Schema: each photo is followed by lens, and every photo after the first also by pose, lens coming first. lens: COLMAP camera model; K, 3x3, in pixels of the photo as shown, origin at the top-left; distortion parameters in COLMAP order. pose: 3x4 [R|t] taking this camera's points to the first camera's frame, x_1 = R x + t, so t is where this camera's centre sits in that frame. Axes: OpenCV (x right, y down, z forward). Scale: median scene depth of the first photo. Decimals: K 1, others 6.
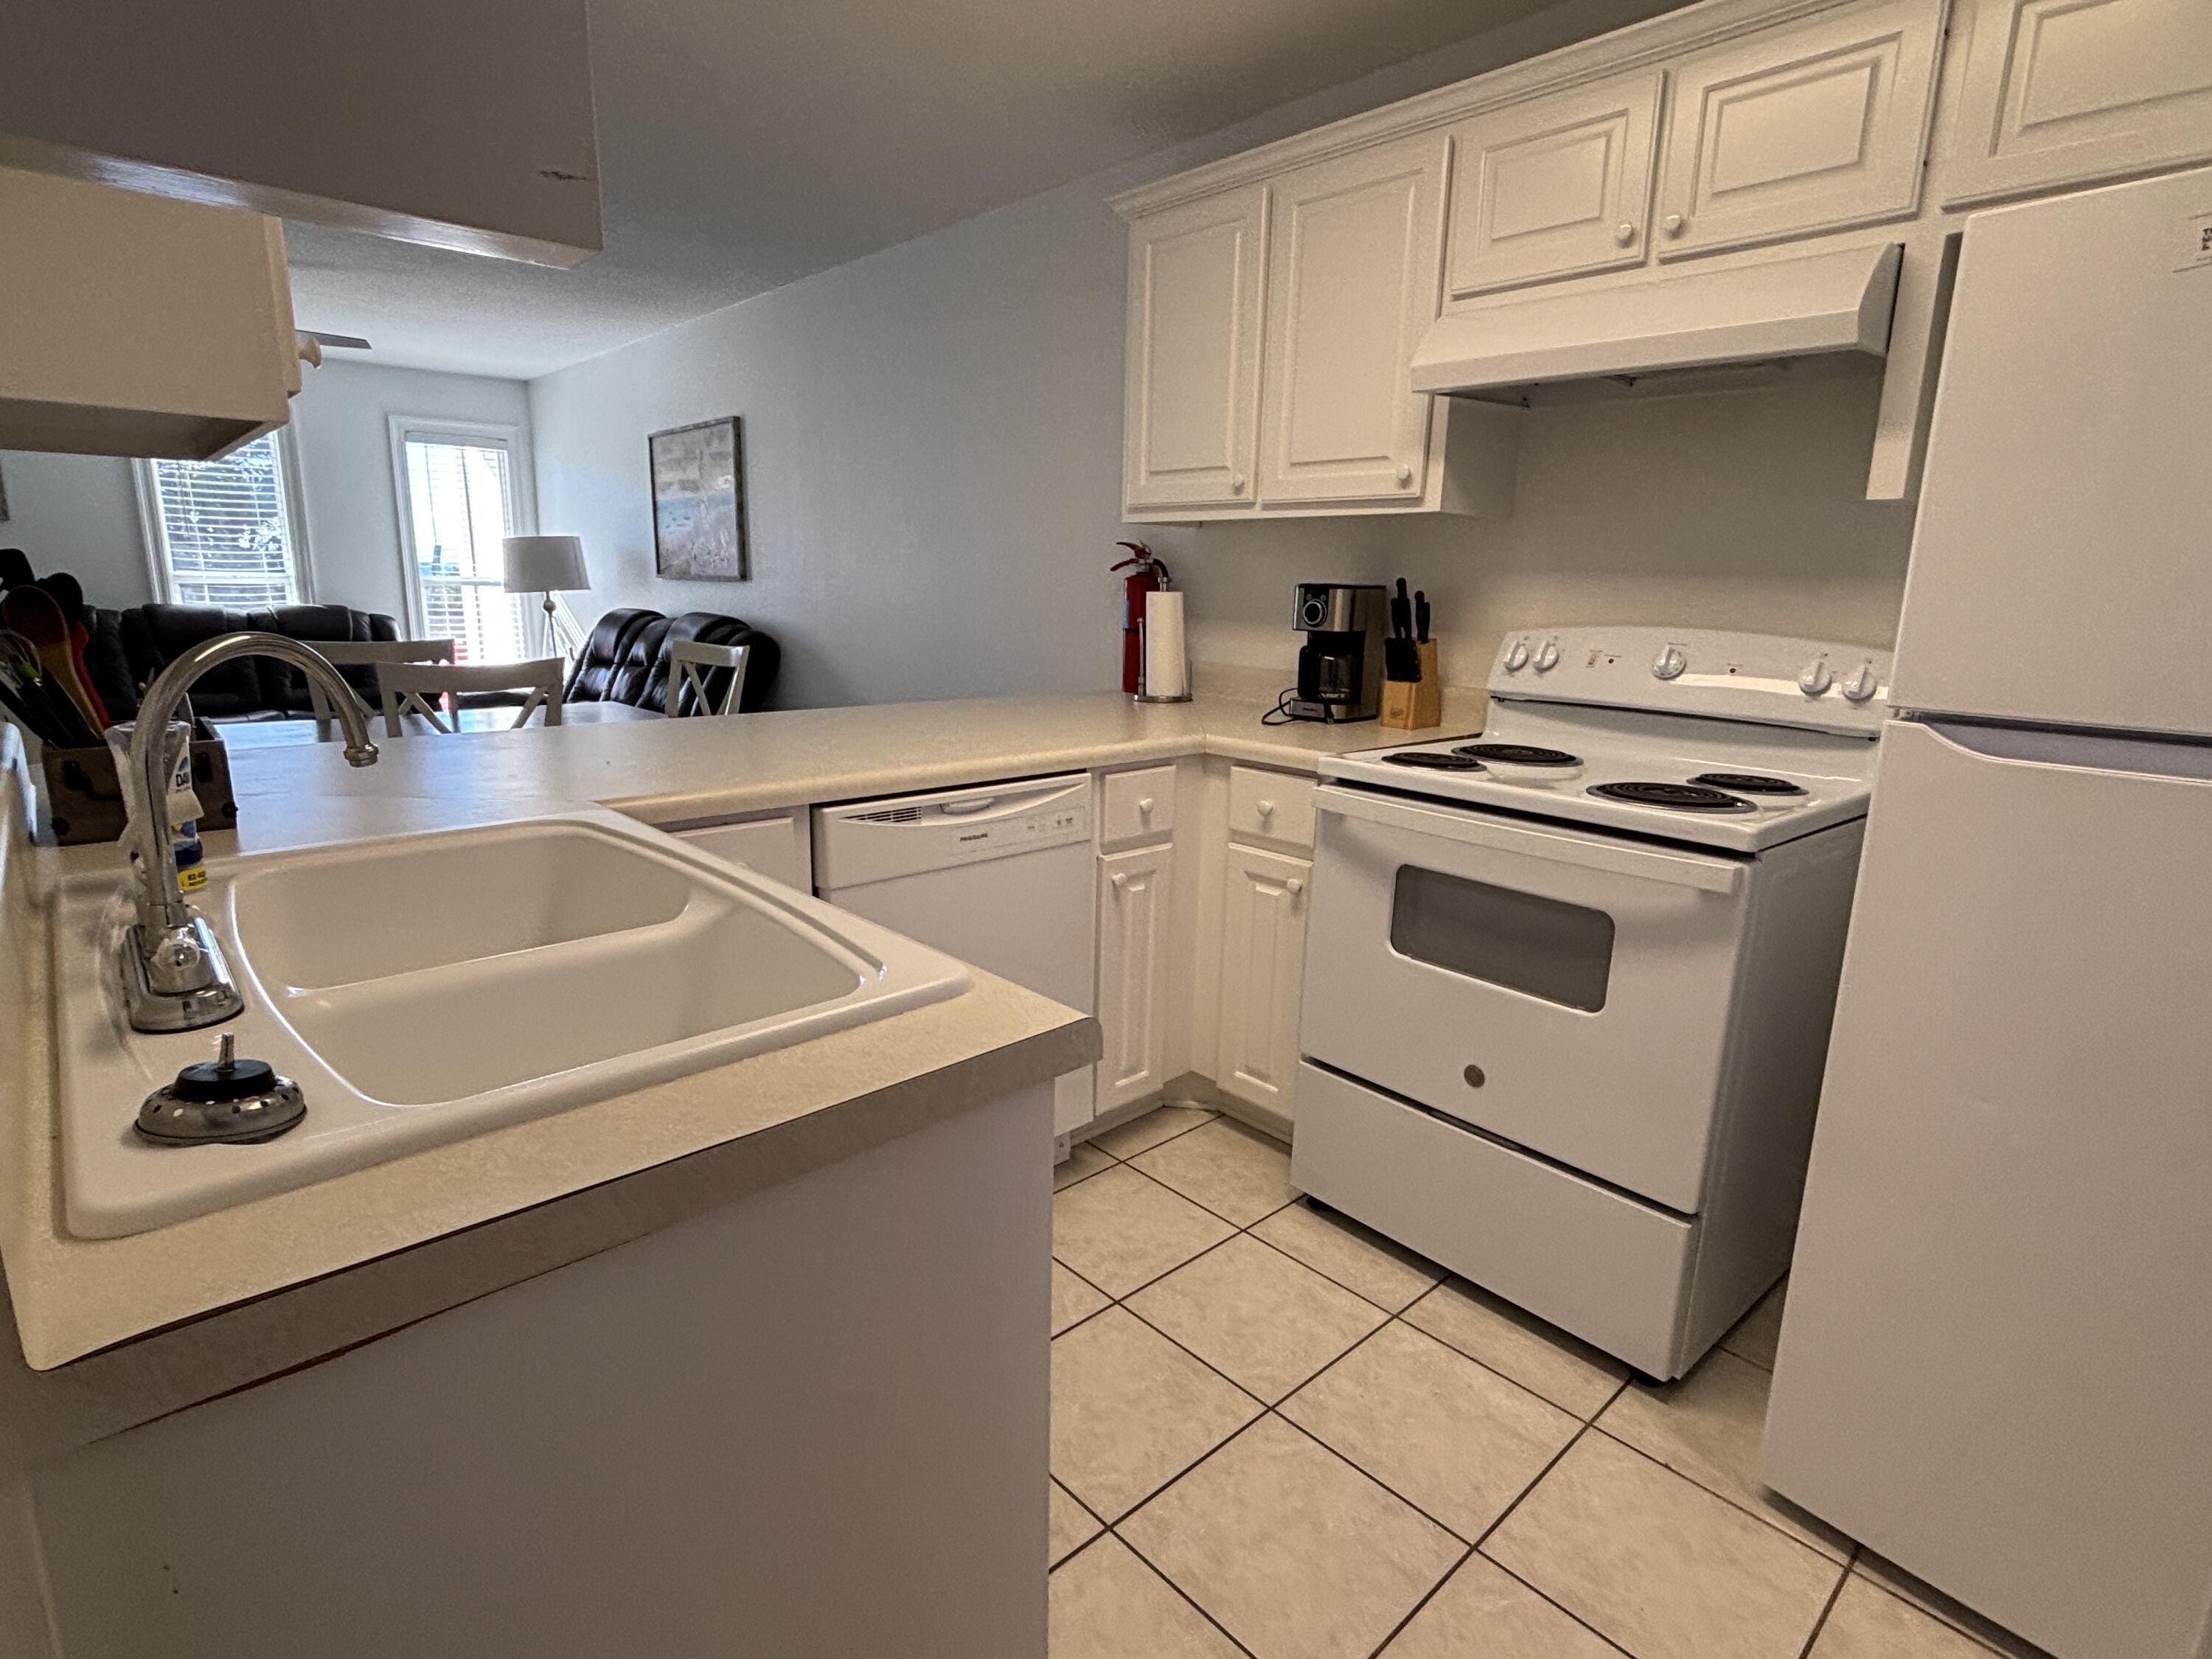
lens RADIAL K [[1125.1, 0, 1085.1], [0, 1125.1, 827.3], [0, 0, 1]] dist [0.011924, -0.011693]
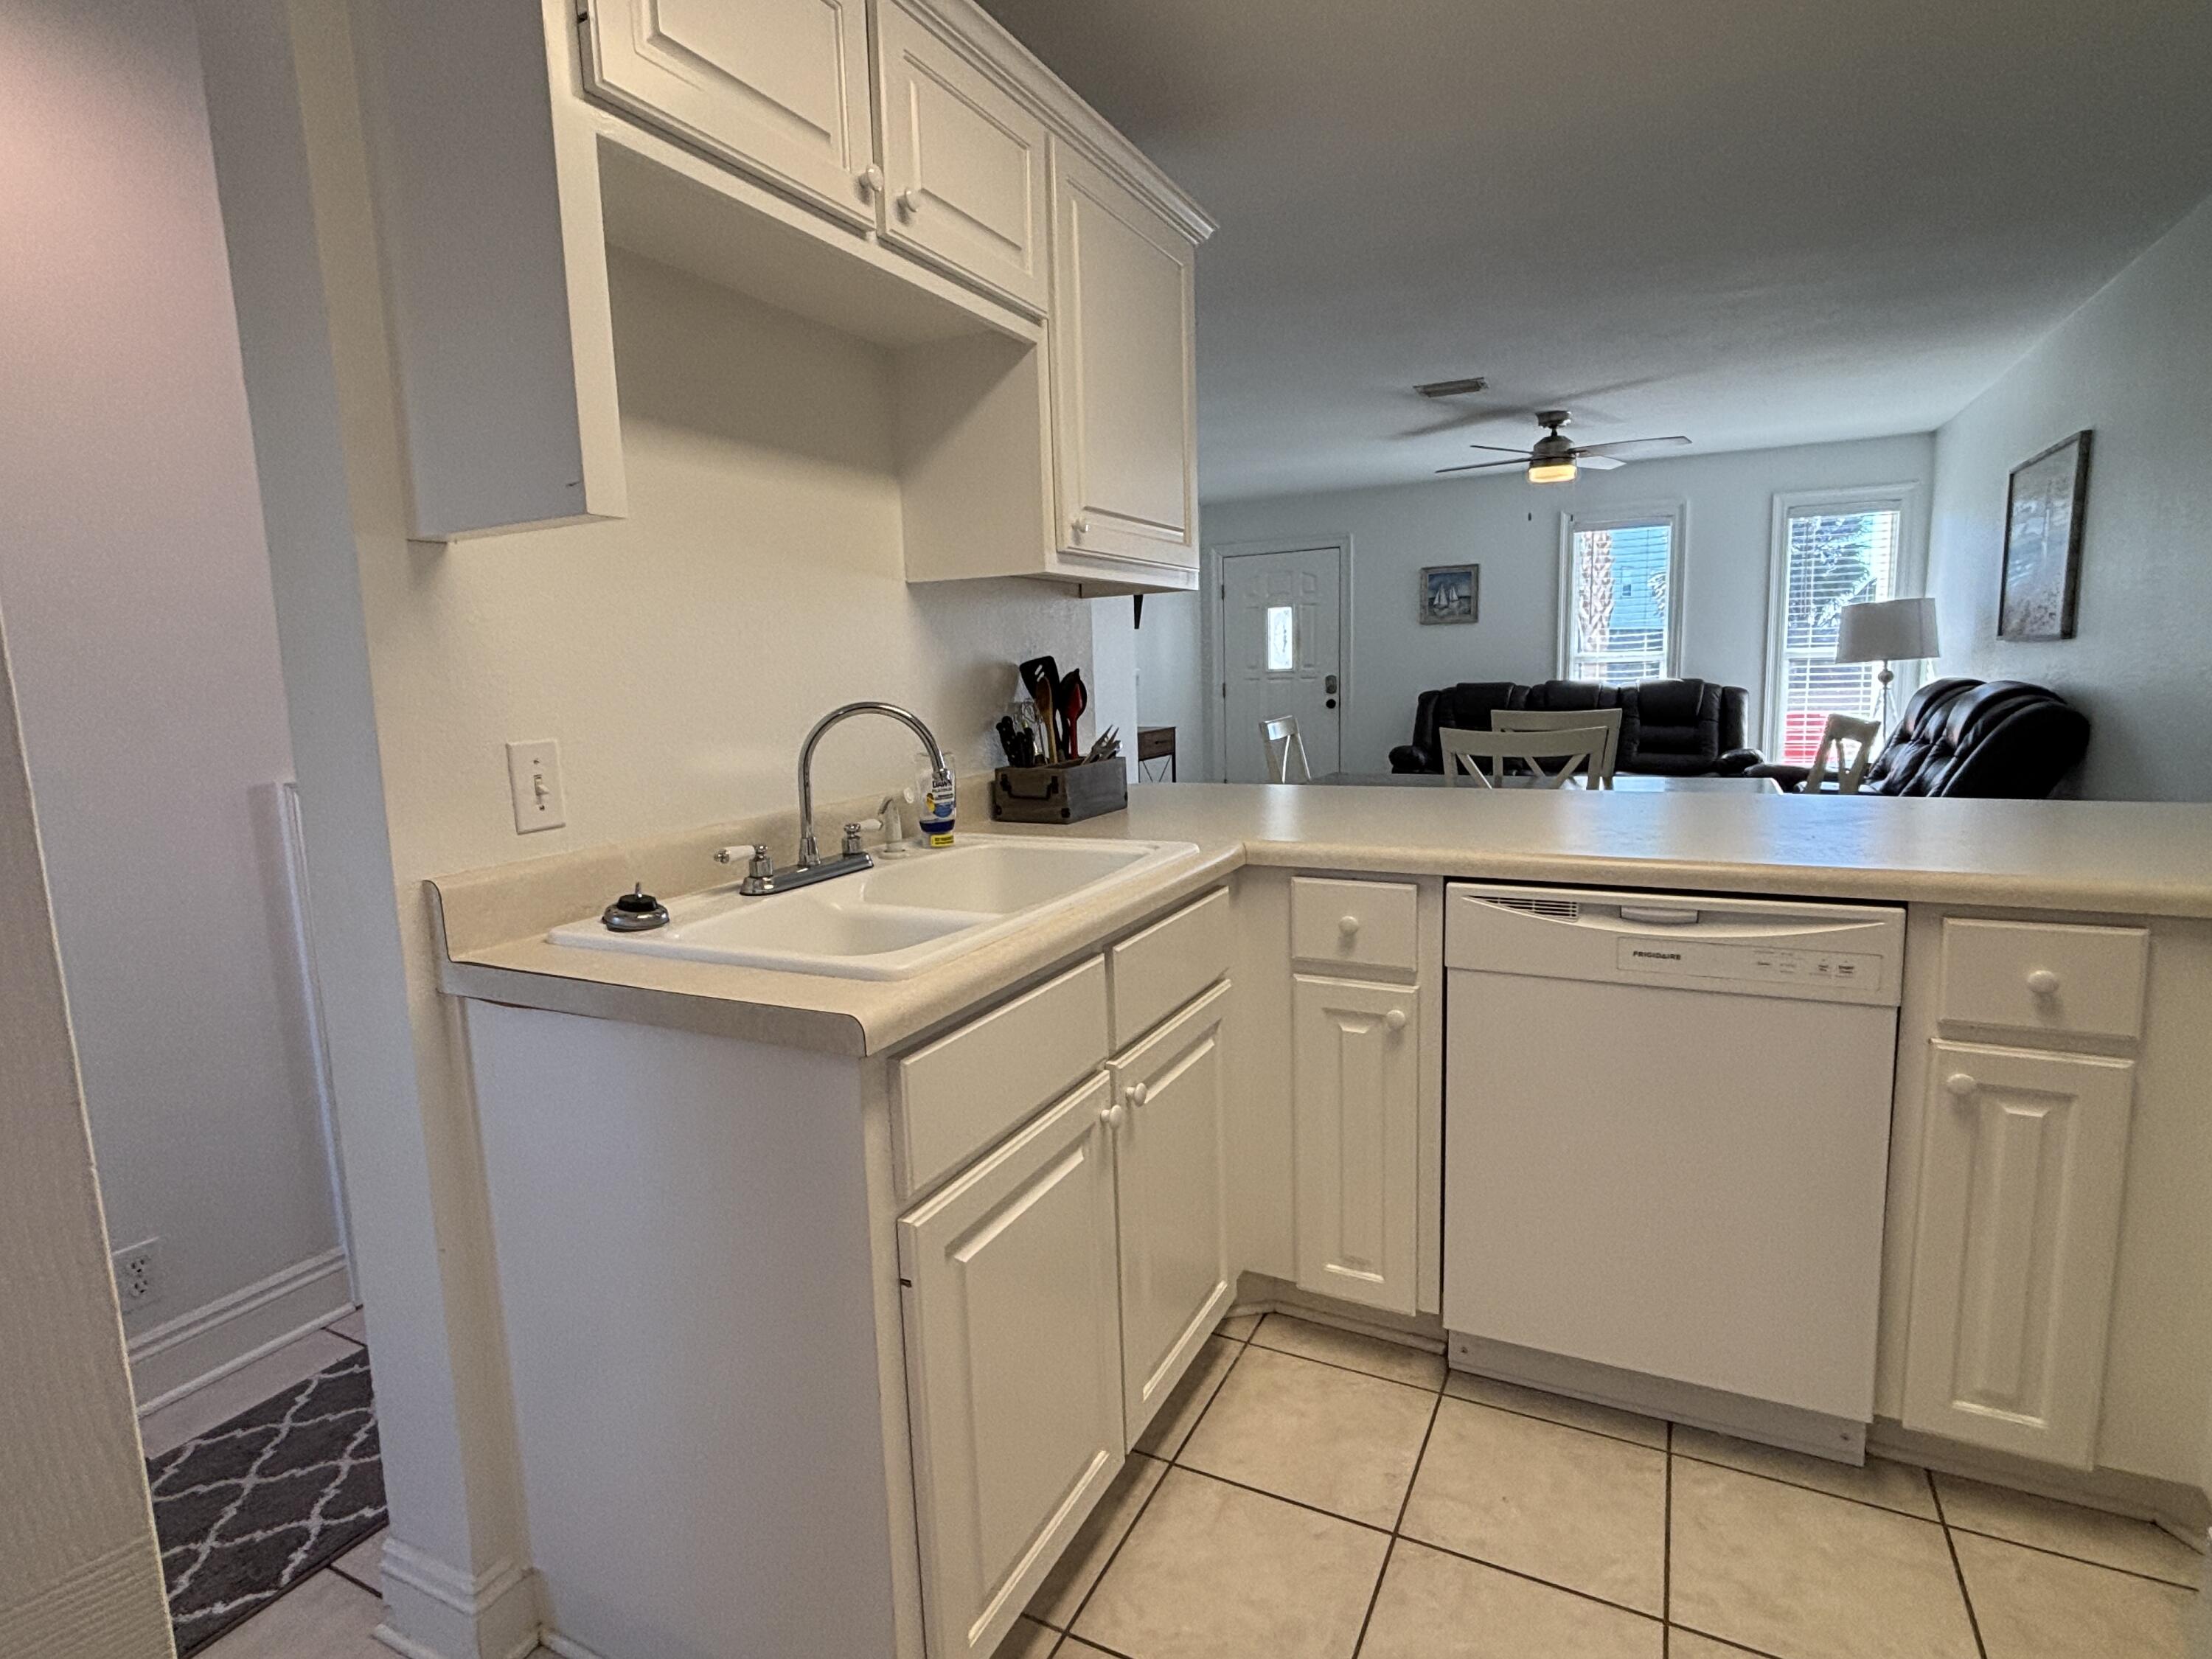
lens RADIAL K [[1125.1, 0, 1107.5], [0, 1125.1, 822.4], [0, 0, 1]] dist [0.011924, -0.011693]
pose [[0.355628, 0.101942, -0.929051, 0.197164], [-0.164053, 0.985409, 0.045329, -0.022370], [0.920117, 0.136294, 0.367163, 0.128879]]
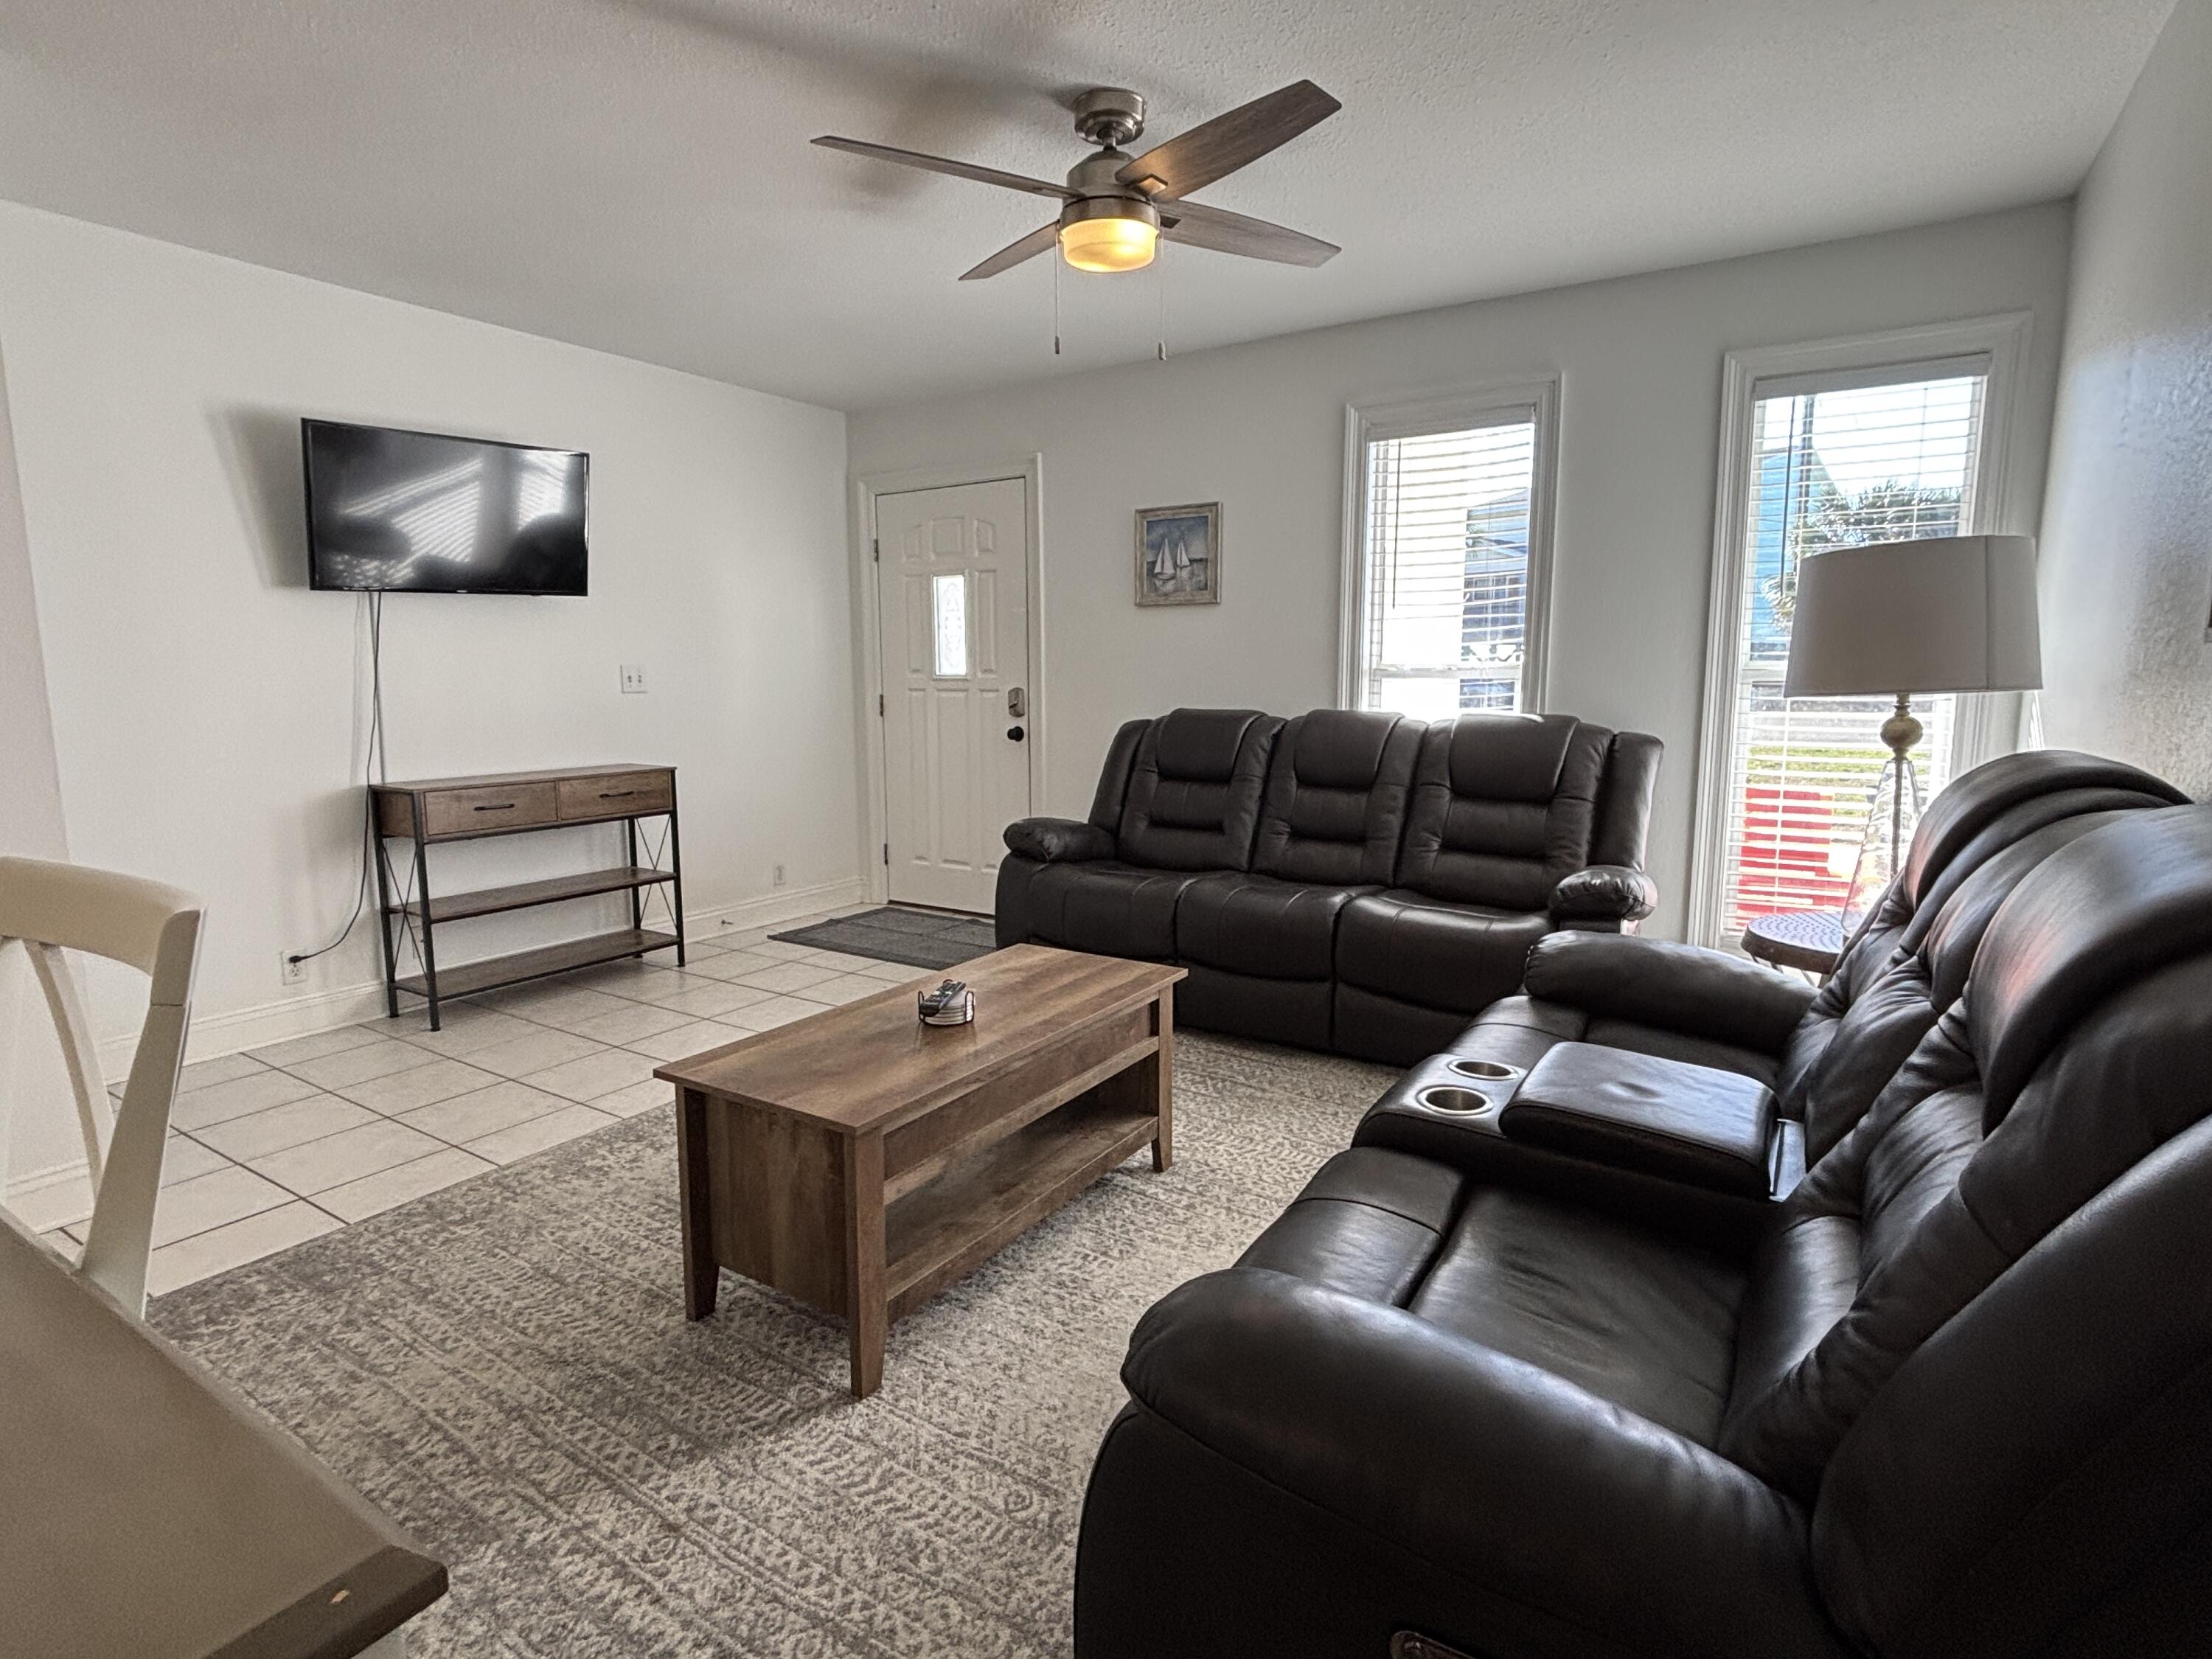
lens RADIAL K [[1125.1, 0, 1098.3], [0, 1125.1, 818.2], [0, 0, 1]] dist [0.011924, -0.011693]
pose [[0.256507, 0.109904, -0.960274, -0.219599], [-0.199129, 0.978210, 0.058766, -0.167871], [0.945807, 0.176145, 0.272803, 0.797468]]
